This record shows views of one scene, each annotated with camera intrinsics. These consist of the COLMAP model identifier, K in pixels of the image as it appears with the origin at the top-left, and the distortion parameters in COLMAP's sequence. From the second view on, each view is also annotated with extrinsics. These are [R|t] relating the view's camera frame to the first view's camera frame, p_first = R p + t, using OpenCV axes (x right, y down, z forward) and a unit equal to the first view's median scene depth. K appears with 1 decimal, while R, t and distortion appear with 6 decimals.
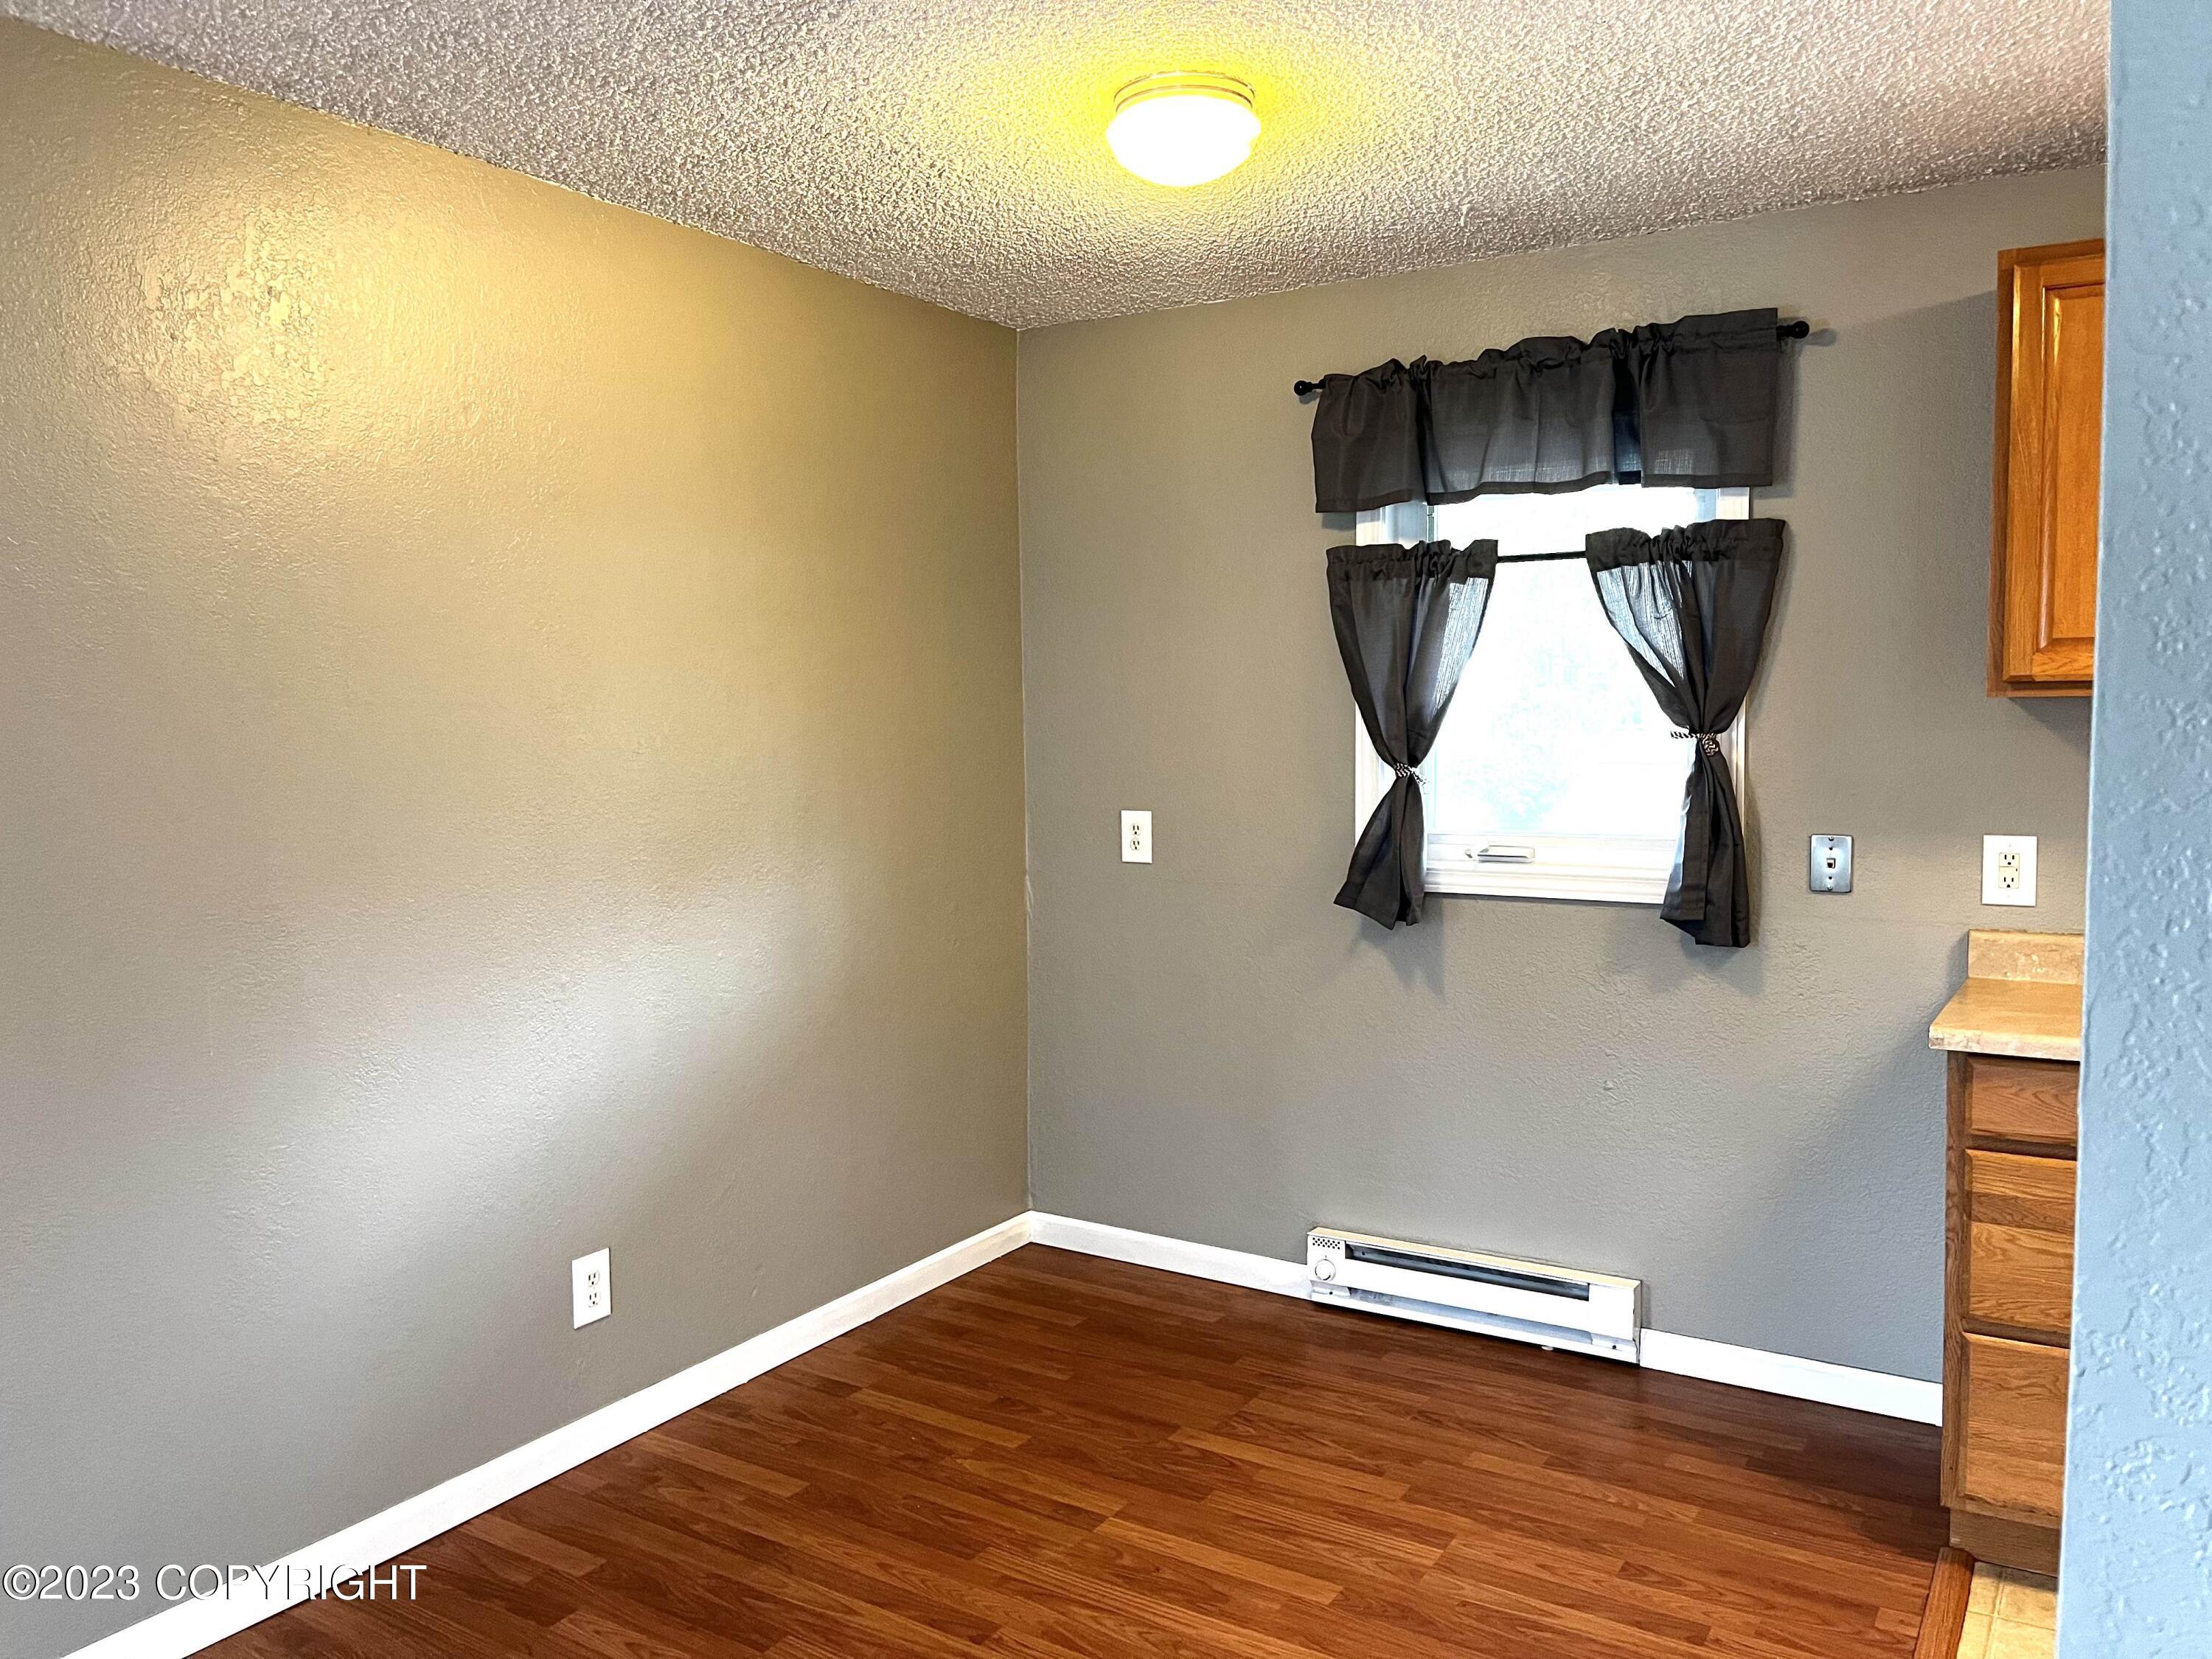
lens RADIAL K [[1673.0, 0, 1102.7], [0, 1673.0, 830.7], [0, 0, 1]] dist [0.048370, -0.038933]
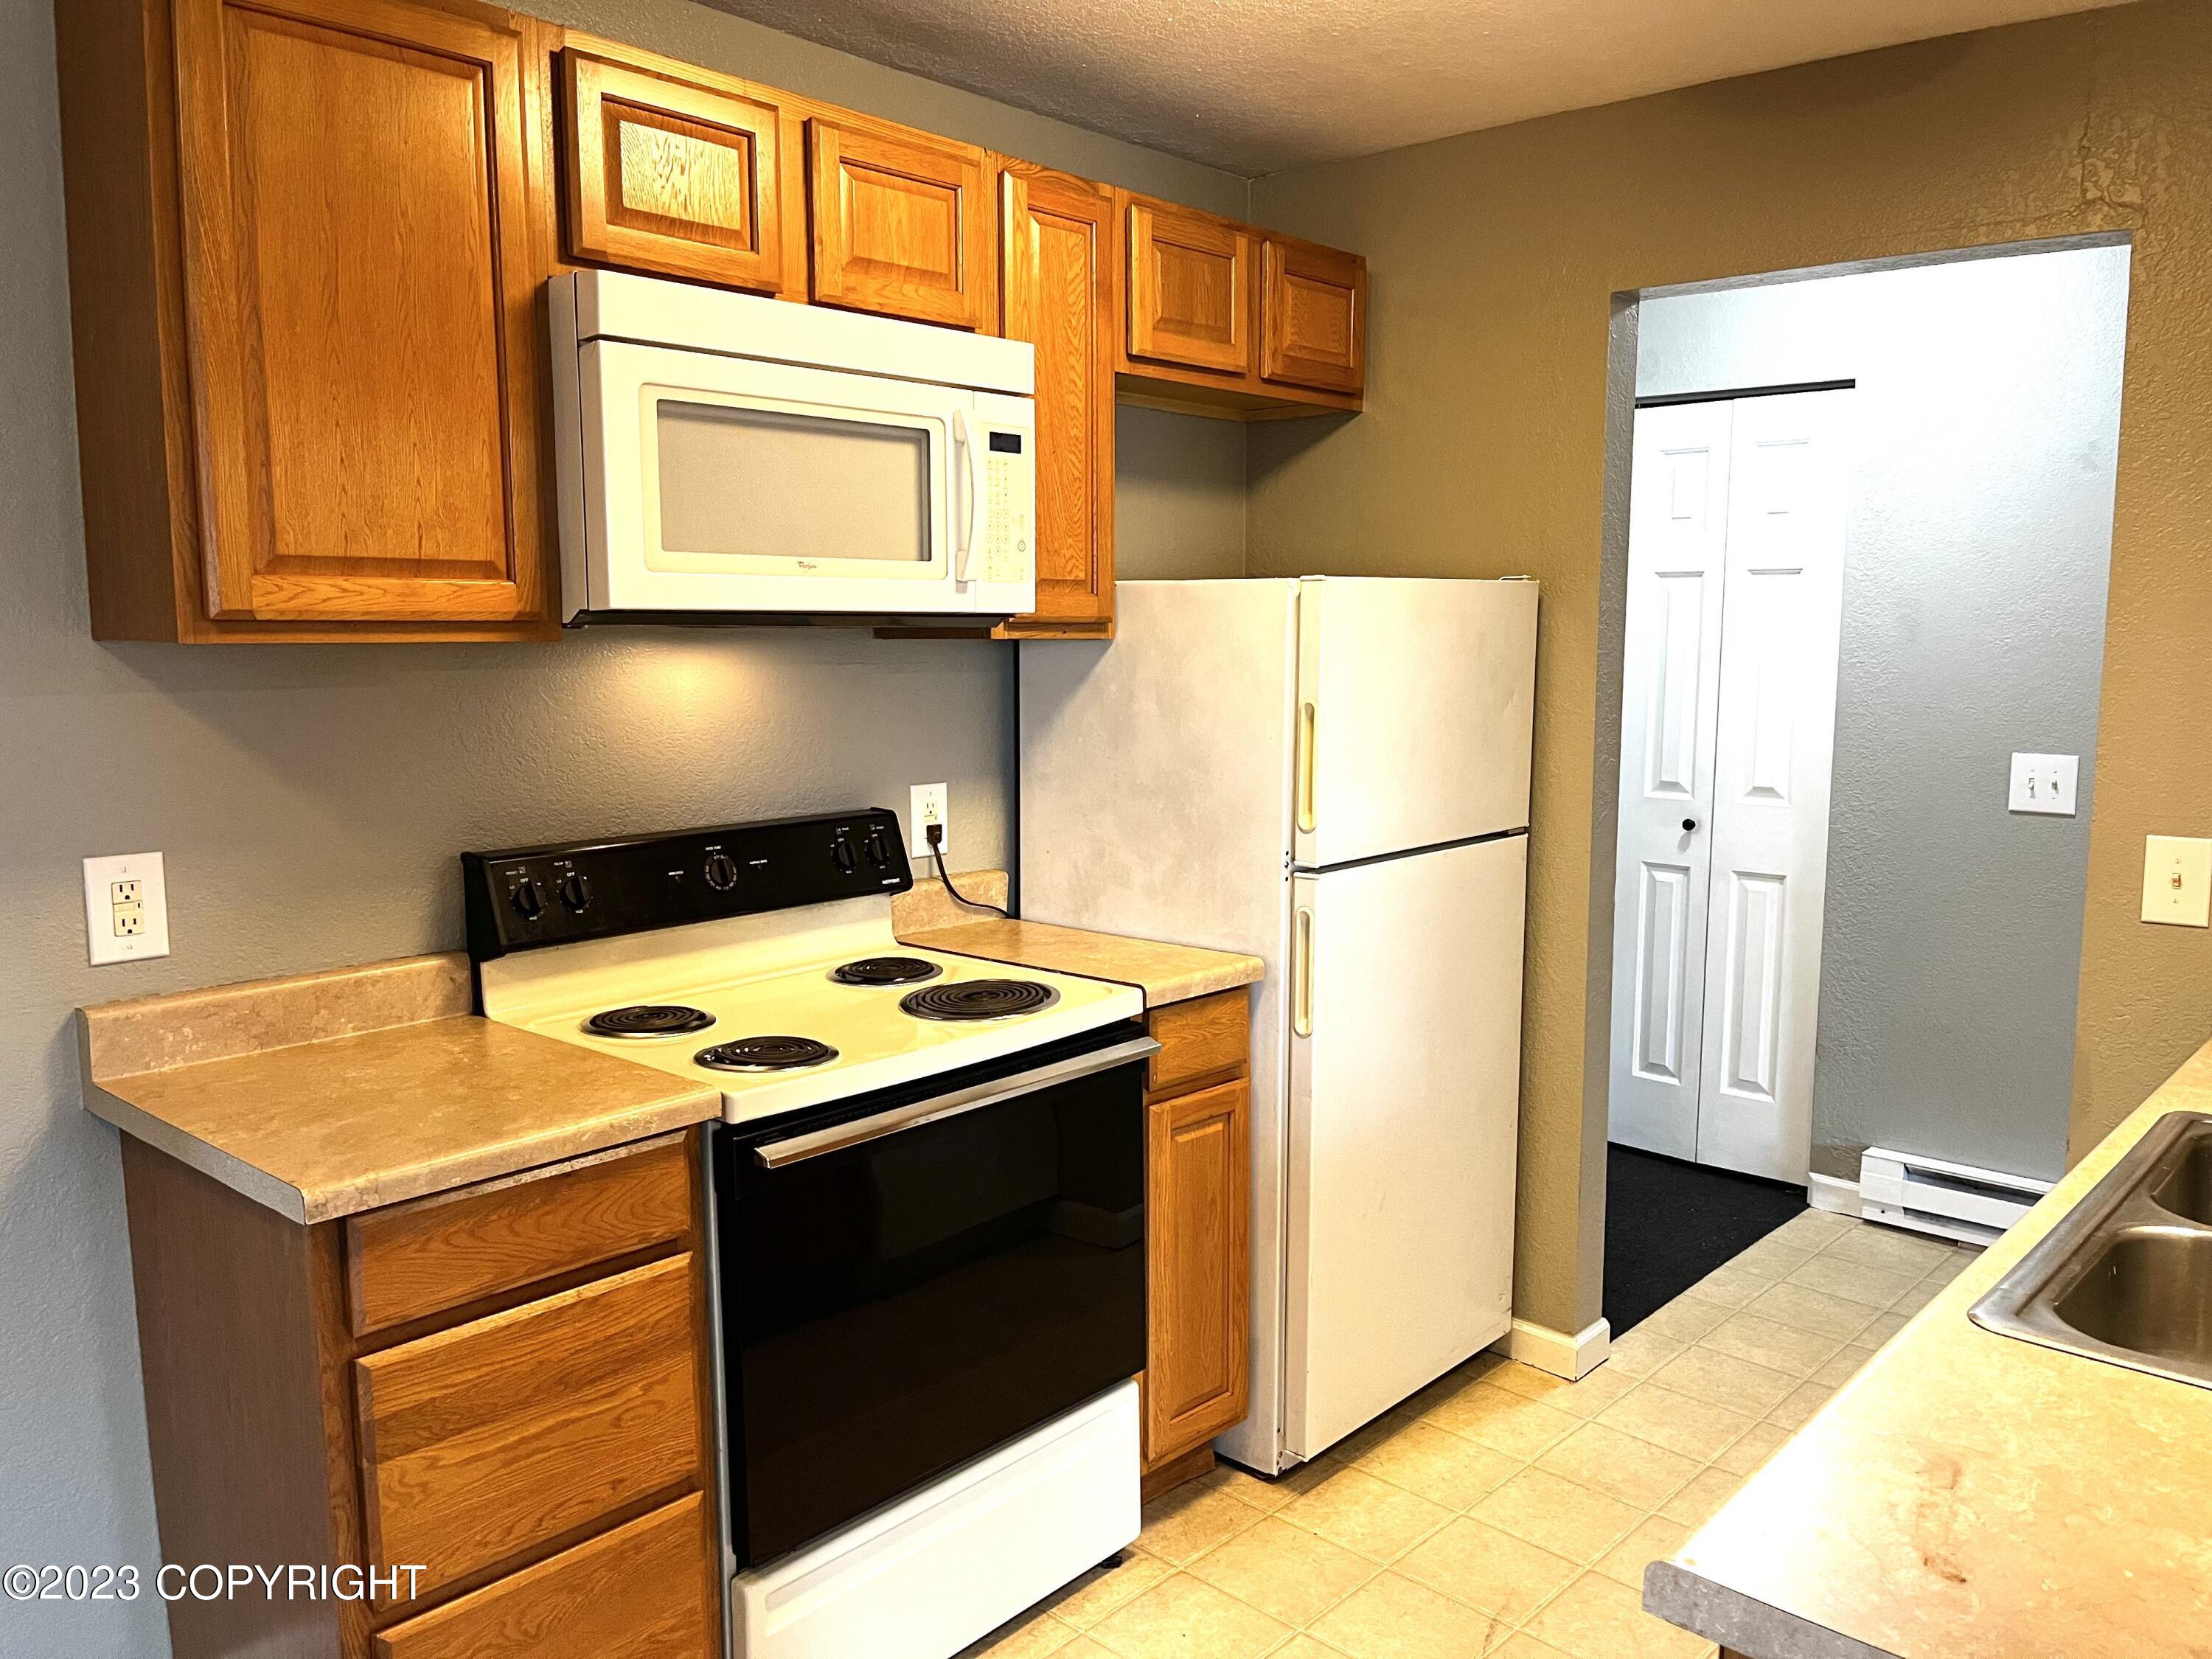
lens RADIAL K [[1673.0, 0, 1104.6], [0, 1673.0, 833.4], [0, 0, 1]] dist [0.048370, -0.038933]
pose [[0.173658, -0.104034, 0.979296, -0.039194], [0.065661, 0.993415, 0.093890, -0.046328], [-0.982615, 0.047996, 0.179345, 0.569167]]
